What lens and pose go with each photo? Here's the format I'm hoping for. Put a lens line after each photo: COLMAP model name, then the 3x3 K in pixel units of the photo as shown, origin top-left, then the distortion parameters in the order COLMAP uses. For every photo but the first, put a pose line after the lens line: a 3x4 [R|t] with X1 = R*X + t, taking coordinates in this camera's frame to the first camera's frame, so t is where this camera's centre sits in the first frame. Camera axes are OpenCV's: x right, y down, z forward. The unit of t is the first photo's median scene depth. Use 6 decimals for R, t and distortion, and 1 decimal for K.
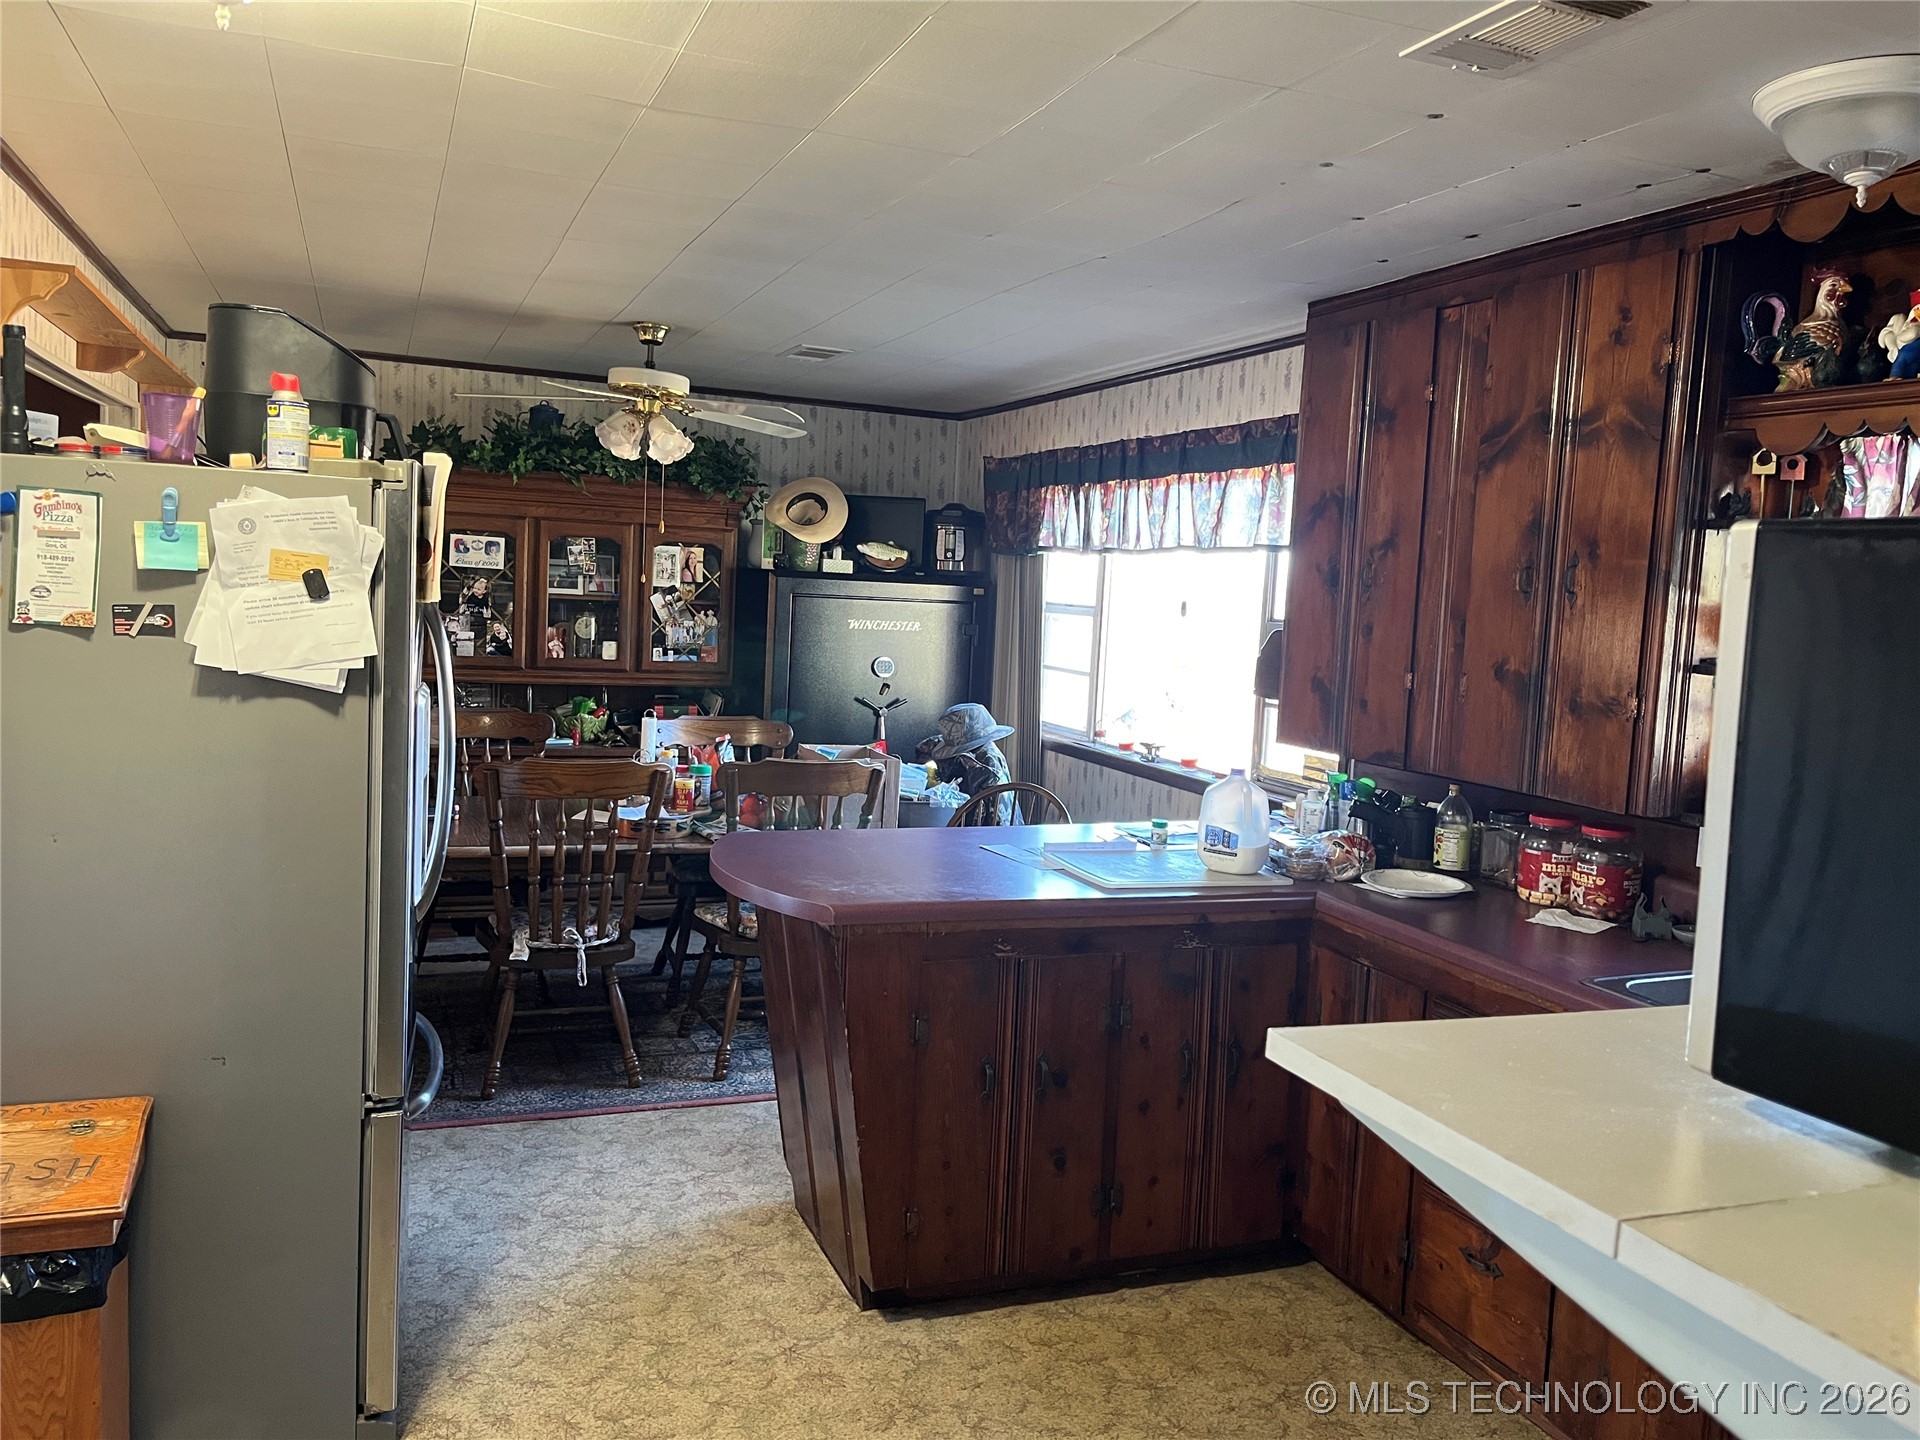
lens RADIAL K [[1455.8, 0, 962.1], [0, 1455.8, 707.1], [0, 0, 1]] dist [0.051628, -0.069359]
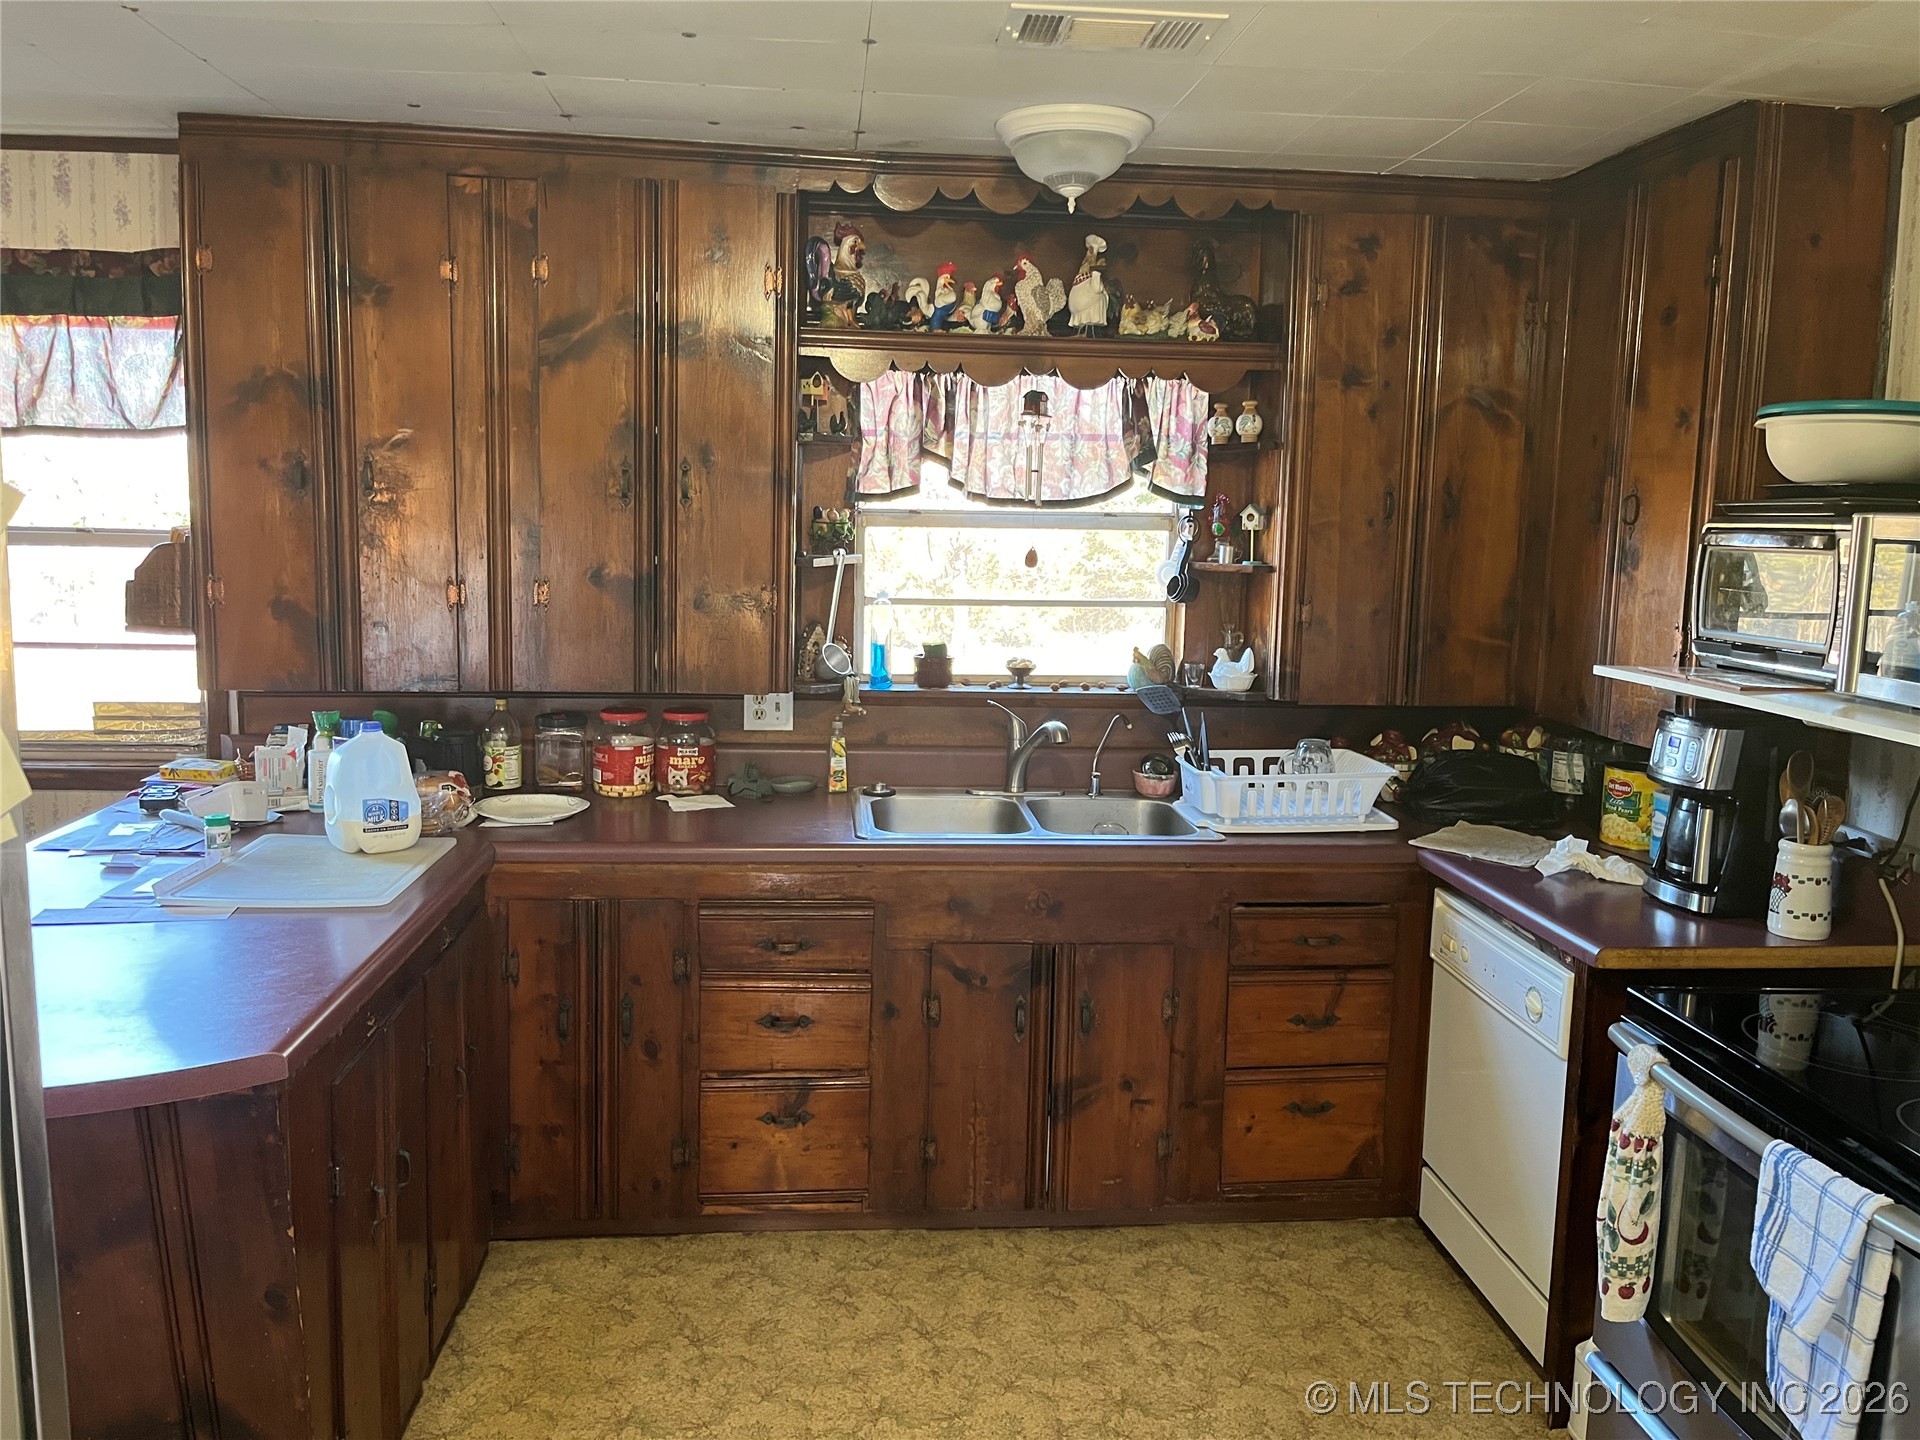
lens RADIAL K [[1455.8, 0, 955.2], [0, 1455.8, 701.7], [0, 0, 1]] dist [0.051628, -0.069359]
pose [[0.285054, -0.166226, 0.943988, -0.480198], [0.071588, 0.985789, 0.151969, -0.069361], [-0.955835, 0.024258, 0.292902, 0.451135]]
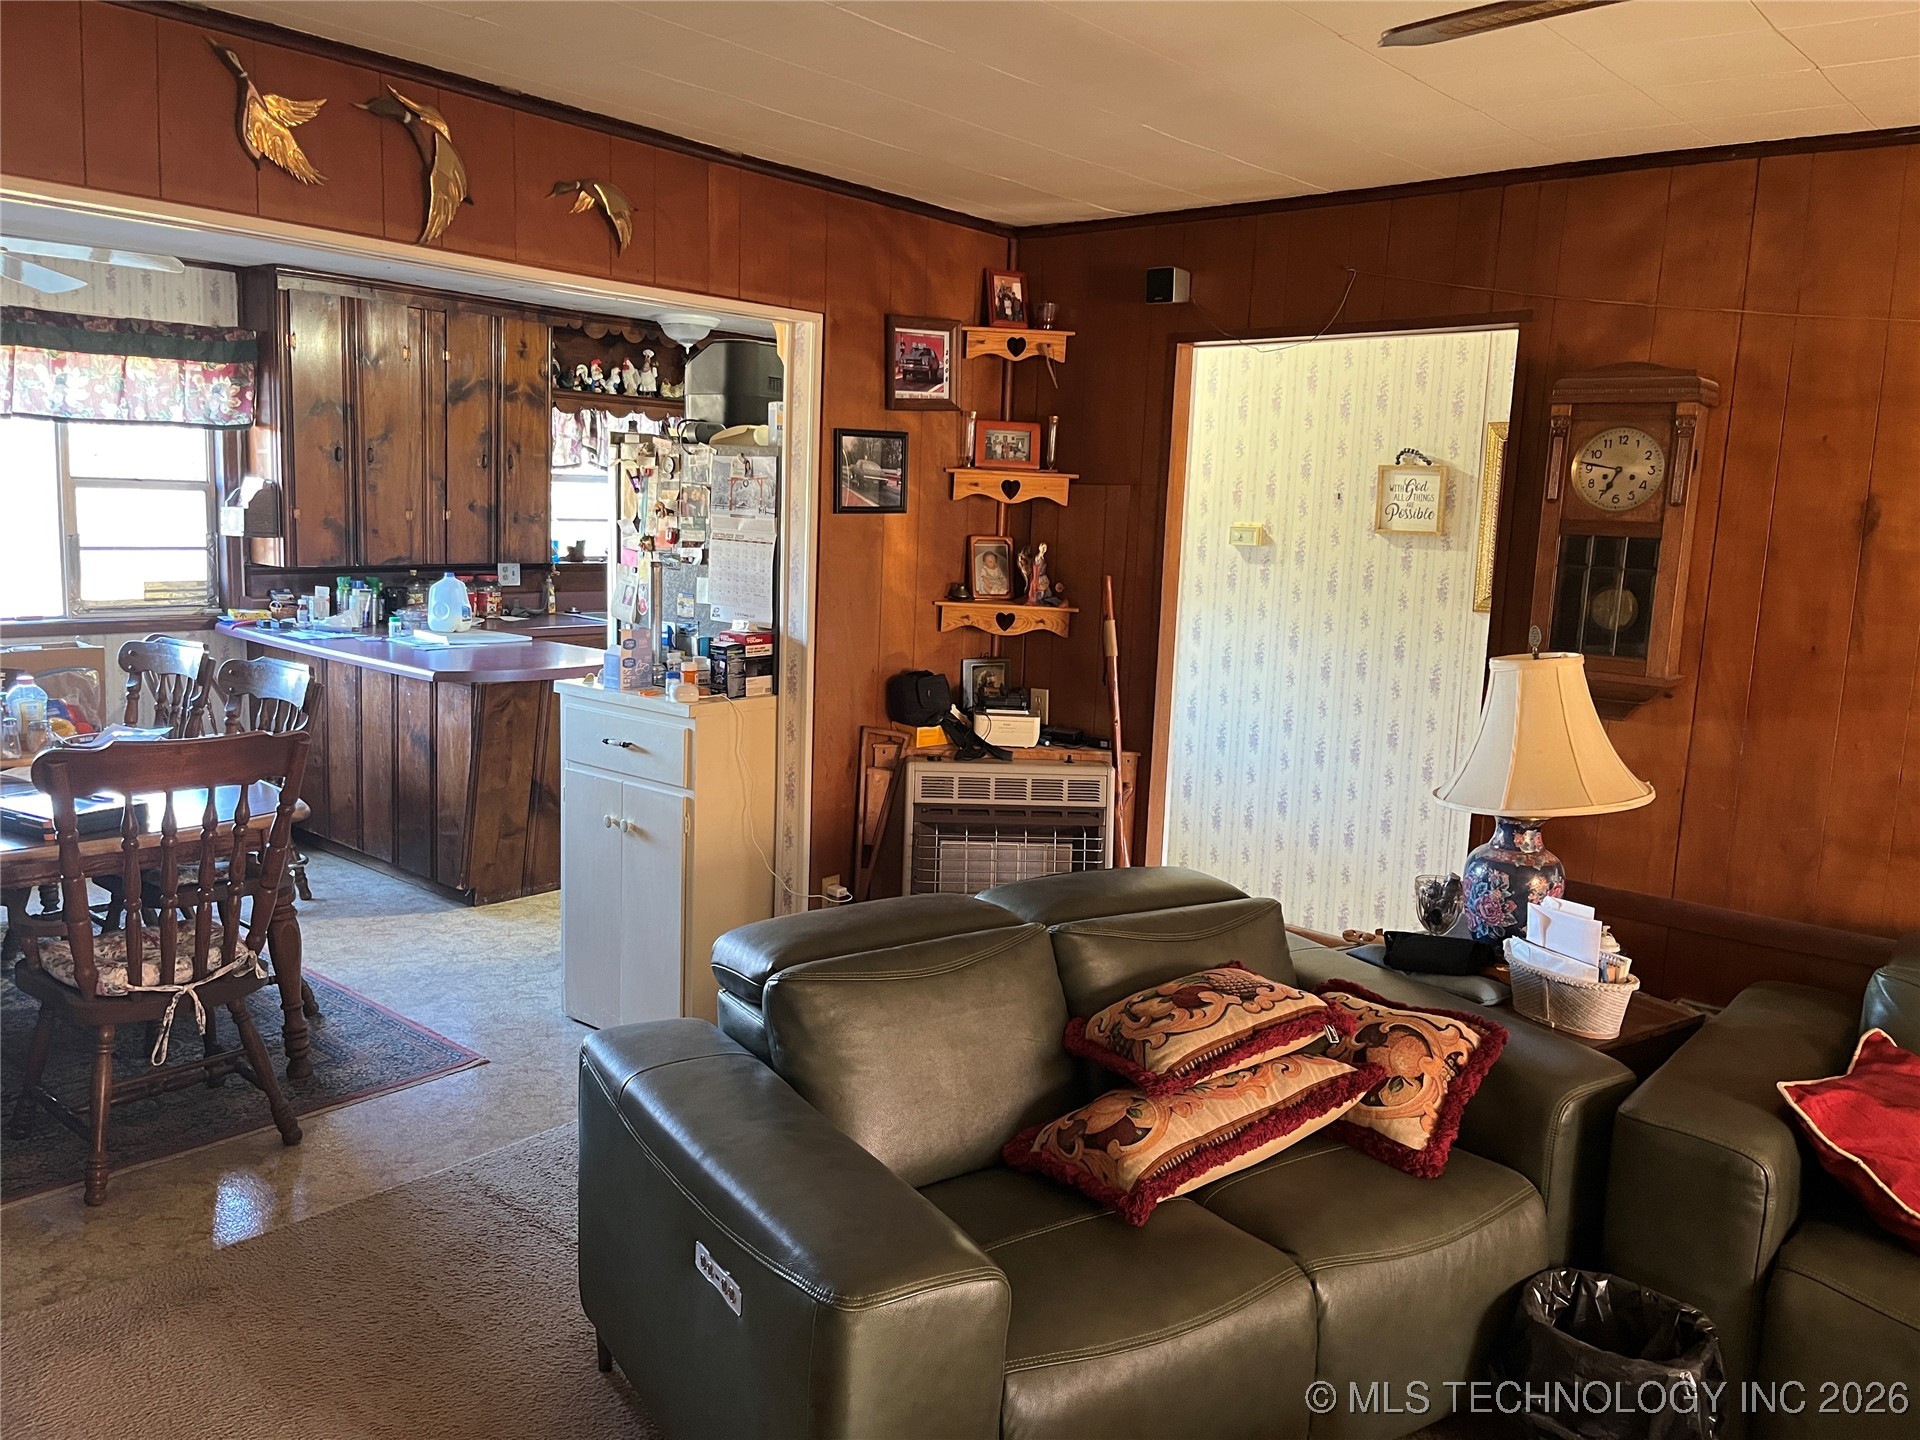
lens RADIAL K [[1455.8, 0, 966.3], [0, 1455.8, 713.6], [0, 0, 1]] dist [0.051628, -0.069359]
pose [[-0.462043, -0.198259, 0.864413, -1.651838], [0.012618, 0.973124, 0.229938, -0.190554], [-0.886768, 0.117149, -0.447124, 1.252046]]
